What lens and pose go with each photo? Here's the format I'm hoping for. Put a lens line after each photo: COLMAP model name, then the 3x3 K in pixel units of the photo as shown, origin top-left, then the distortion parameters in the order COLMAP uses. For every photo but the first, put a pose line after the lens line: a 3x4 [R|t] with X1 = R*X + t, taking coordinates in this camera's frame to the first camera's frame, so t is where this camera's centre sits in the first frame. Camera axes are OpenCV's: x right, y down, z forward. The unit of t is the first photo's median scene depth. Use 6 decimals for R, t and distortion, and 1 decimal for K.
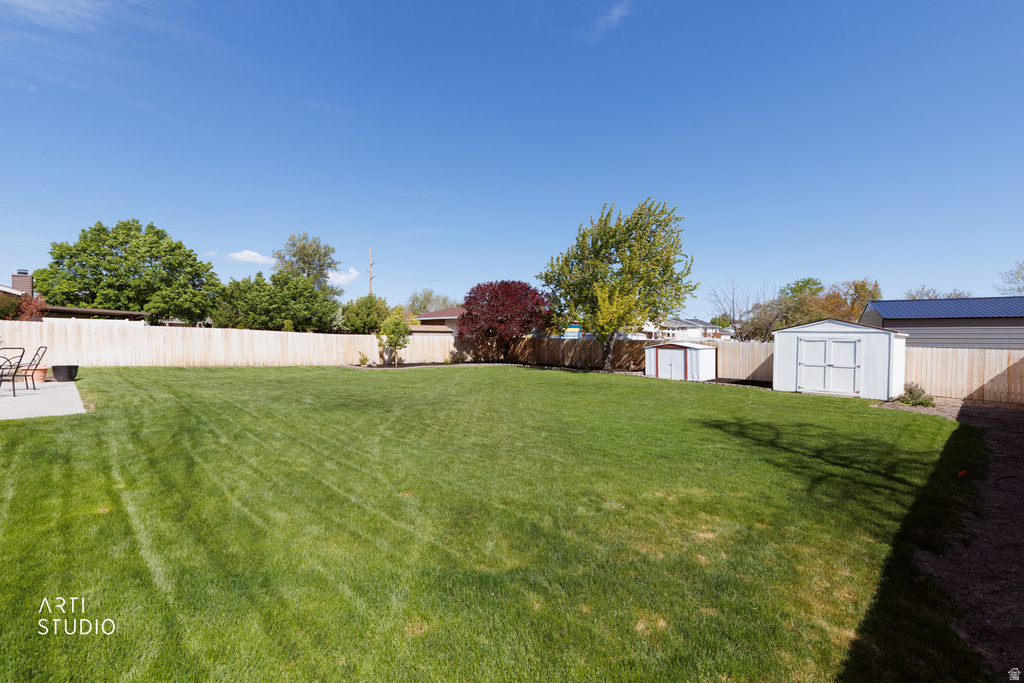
lens RADIAL K [[451.1, 0, 518.3], [0, 451.1, 340.2], [0, 0, 1]] dist [-0.001685, -0.000147]
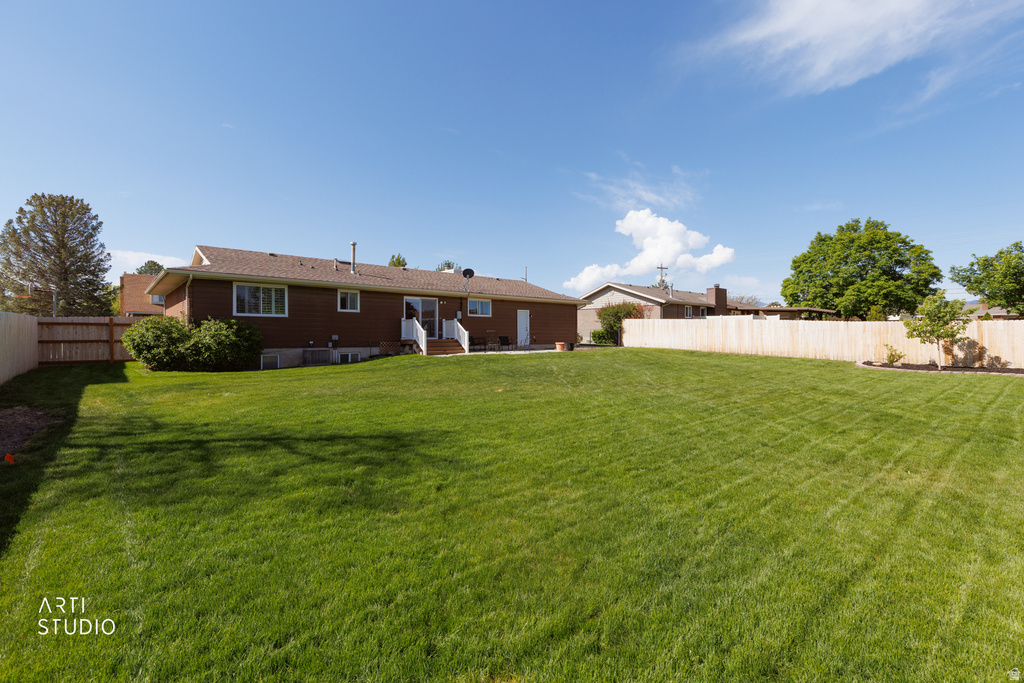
lens RADIAL K [[451.1, 0, 518.7], [0, 451.1, 335.8], [0, 0, 1]] dist [-0.001685, -0.000147]
pose [[-0.053456, 0.000594, -0.998570, 0.508438], [-0.002053, 0.999998, 0.000705, 0.015519], [0.998568, 0.002088, -0.053455, 0.558589]]
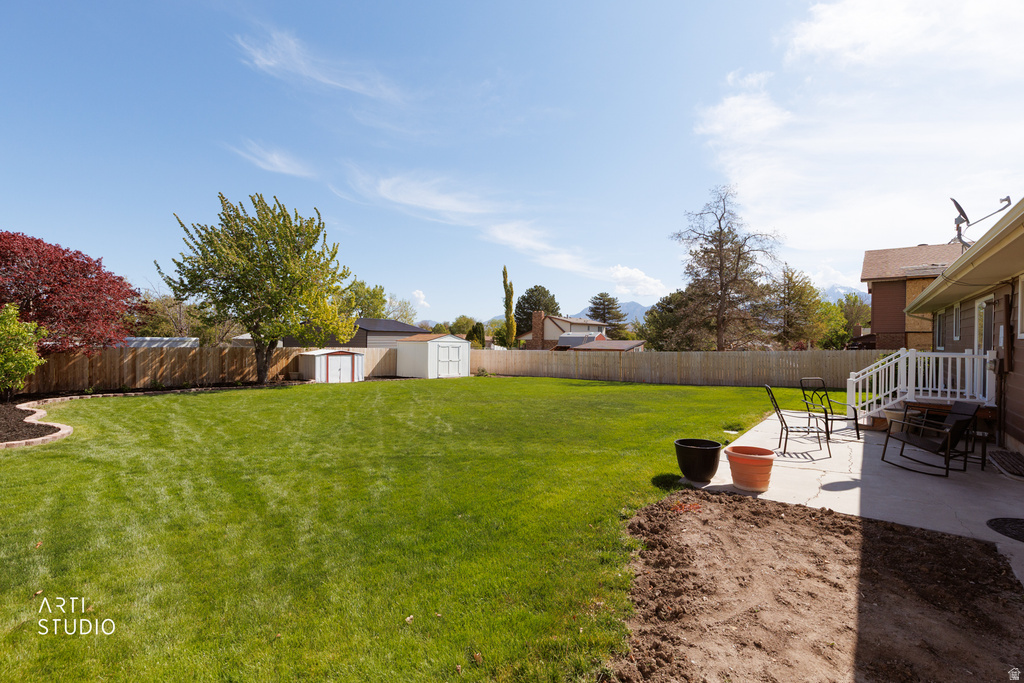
lens RADIAL K [[451.1, 0, 512.0], [0, 451.1, 340.6], [0, 0, 1]] dist [-0.001685, -0.000147]
pose [[-0.110580, -0.009143, 0.993825, -1.179165], [-0.004350, 0.999953, 0.008715, -0.041587], [-0.993858, -0.003360, -0.110615, 1.031279]]
